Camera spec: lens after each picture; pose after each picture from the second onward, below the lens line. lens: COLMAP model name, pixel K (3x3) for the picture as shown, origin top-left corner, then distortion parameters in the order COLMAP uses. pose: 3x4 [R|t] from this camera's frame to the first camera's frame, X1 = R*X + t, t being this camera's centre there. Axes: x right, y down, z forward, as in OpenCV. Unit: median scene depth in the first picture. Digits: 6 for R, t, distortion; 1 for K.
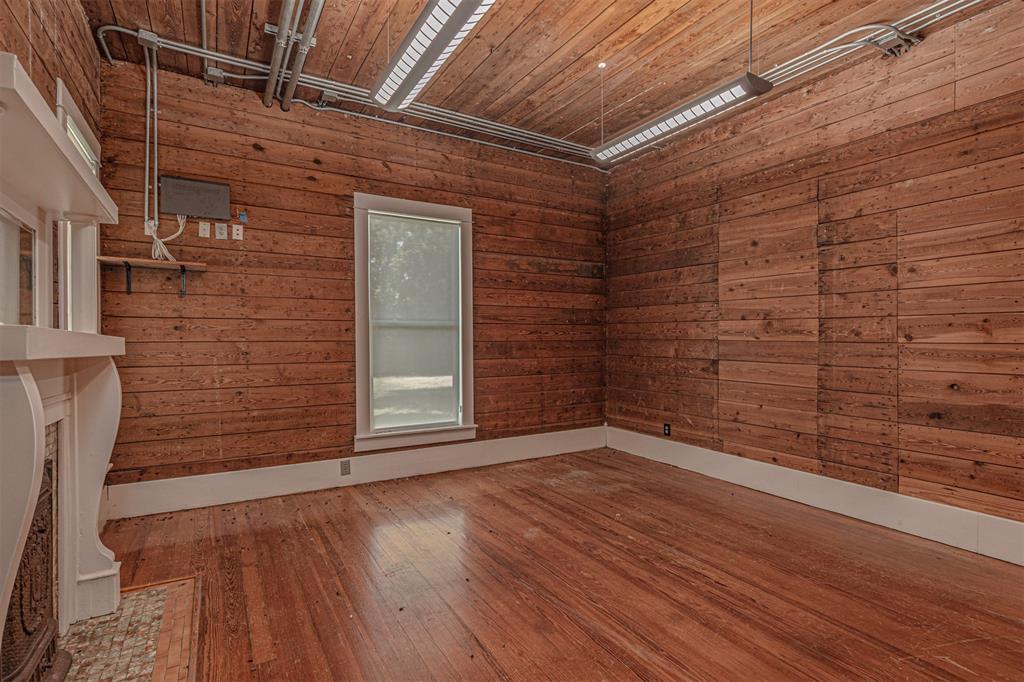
lens RADIAL K [[499.9, 0, 511.4], [0, 499.9, 339.9], [0, 0, 1]] dist [0.000979, 0.000109]
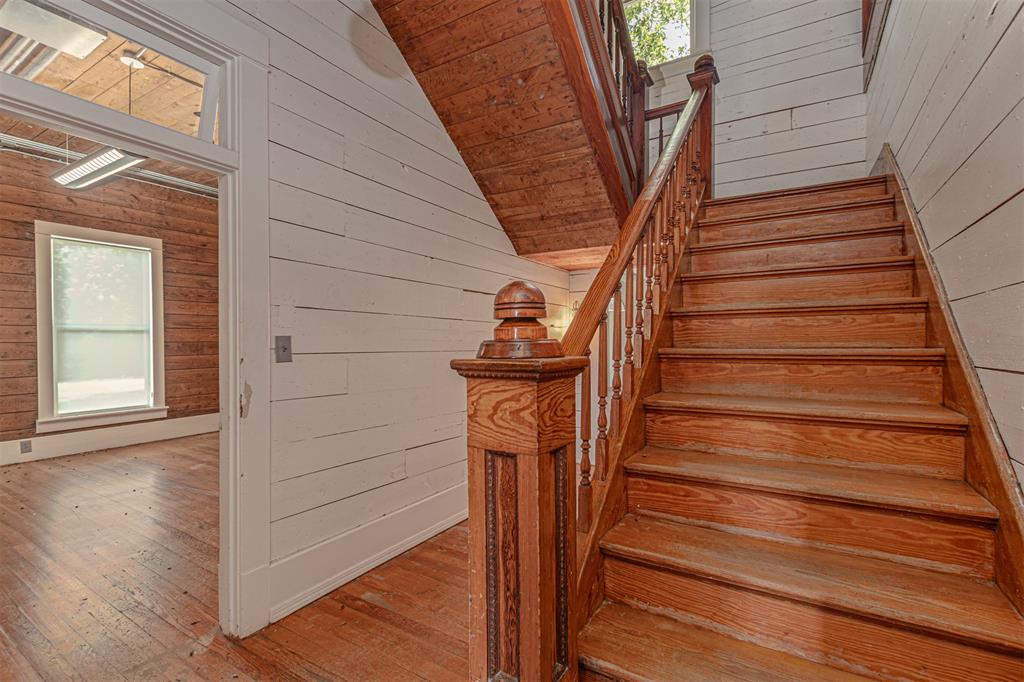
lens RADIAL K [[457.1, 0, 517.2], [0, 457.1, 340.1], [0, 0, 1]] dist [0.002467, -0.000339]
pose [[0.878025, -0.005168, 0.478586, 0.166015], [0.006622, 0.999977, -0.001351, 0.005729], [-0.478568, 0.004355, 0.878040, -0.495767]]
